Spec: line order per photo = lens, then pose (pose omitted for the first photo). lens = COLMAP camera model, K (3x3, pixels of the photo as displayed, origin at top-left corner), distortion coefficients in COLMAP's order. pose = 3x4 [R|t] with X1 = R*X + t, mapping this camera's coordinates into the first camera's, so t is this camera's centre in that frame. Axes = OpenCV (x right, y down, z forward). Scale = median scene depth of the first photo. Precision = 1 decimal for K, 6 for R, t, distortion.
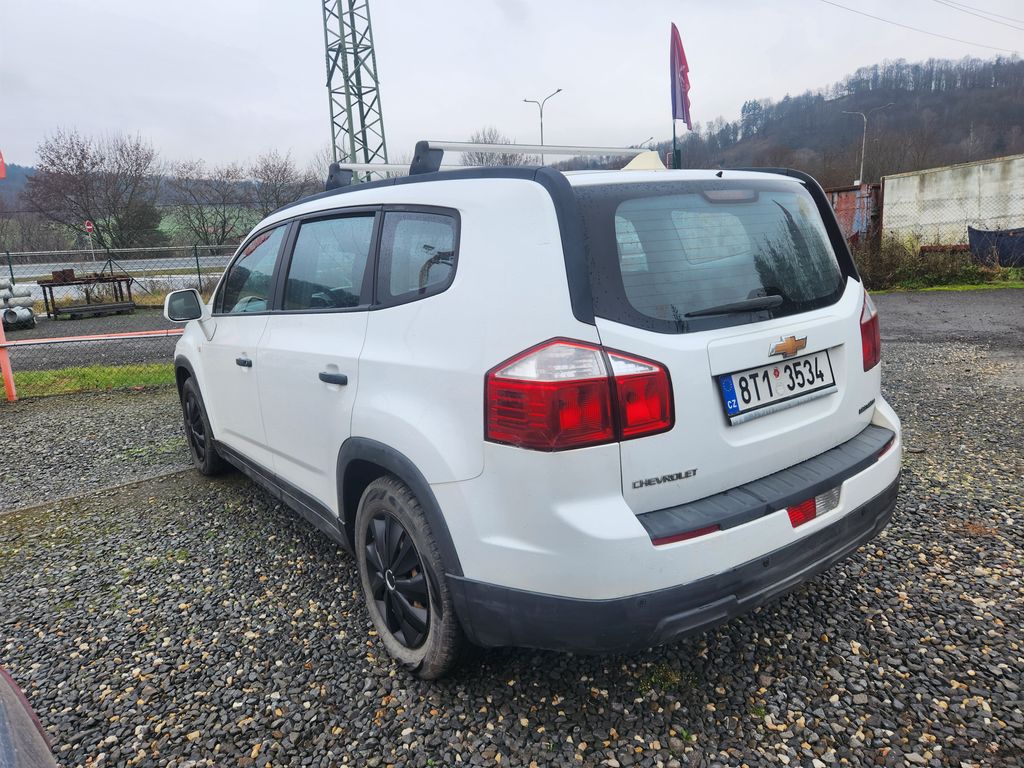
lens RADIAL K [[681.1, 0, 512.0], [0, 681.1, 384.0], [0, 0, 1]] dist [0.042671, -0.002942]
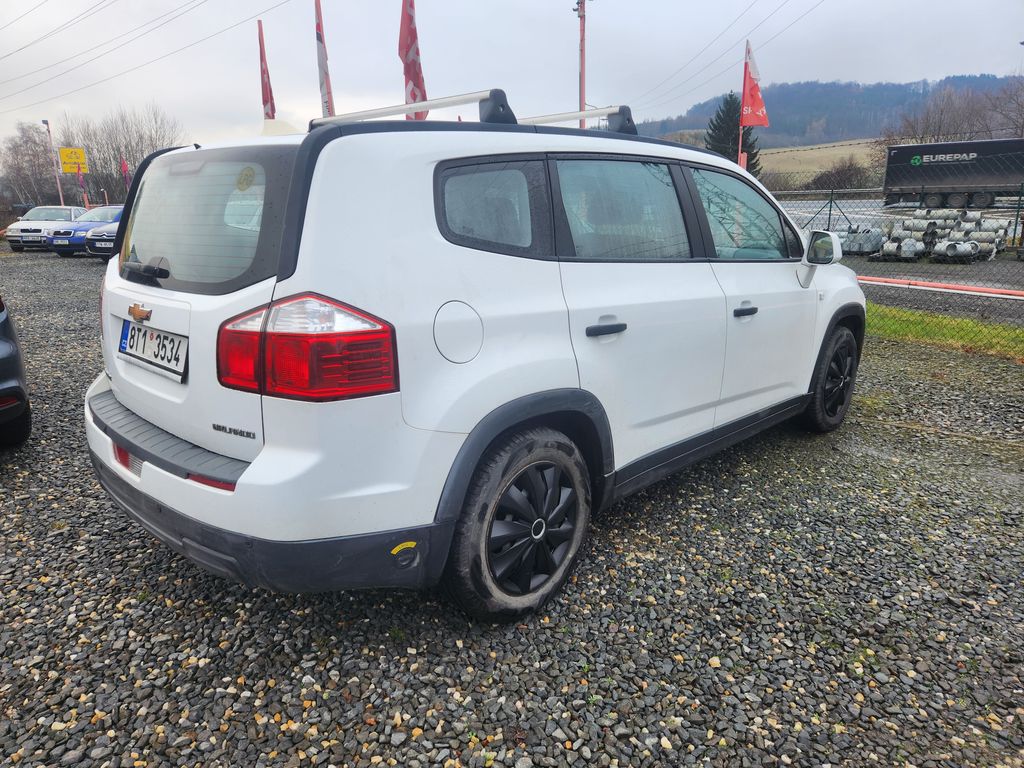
lens RADIAL K [[678.6, 0, 508.6], [0, 678.6, 389.5], [0, 0, 1]] dist [0.064571, -0.046983]
pose [[0.176700, 0.307159, -0.935110, 1.497783], [-0.206752, 0.940446, 0.269844, -0.340906], [0.962305, 0.145654, 0.229682, 1.276043]]
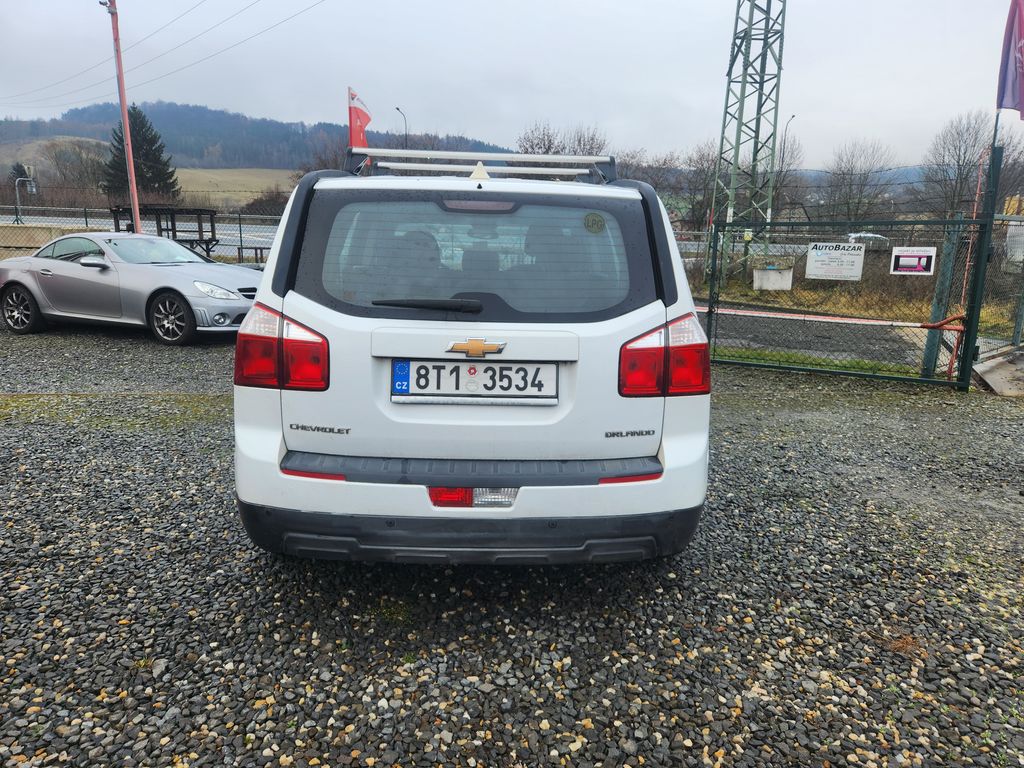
lens RADIAL K [[678.6, 0, 508.6], [0, 678.6, 389.5], [0, 0, 1]] dist [0.064571, -0.046983]
pose [[0.824877, 0.201066, -0.528347, 0.990012], [-0.189175, 0.978905, 0.077183, -0.079657], [0.532720, 0.036283, 0.845513, 0.111297]]
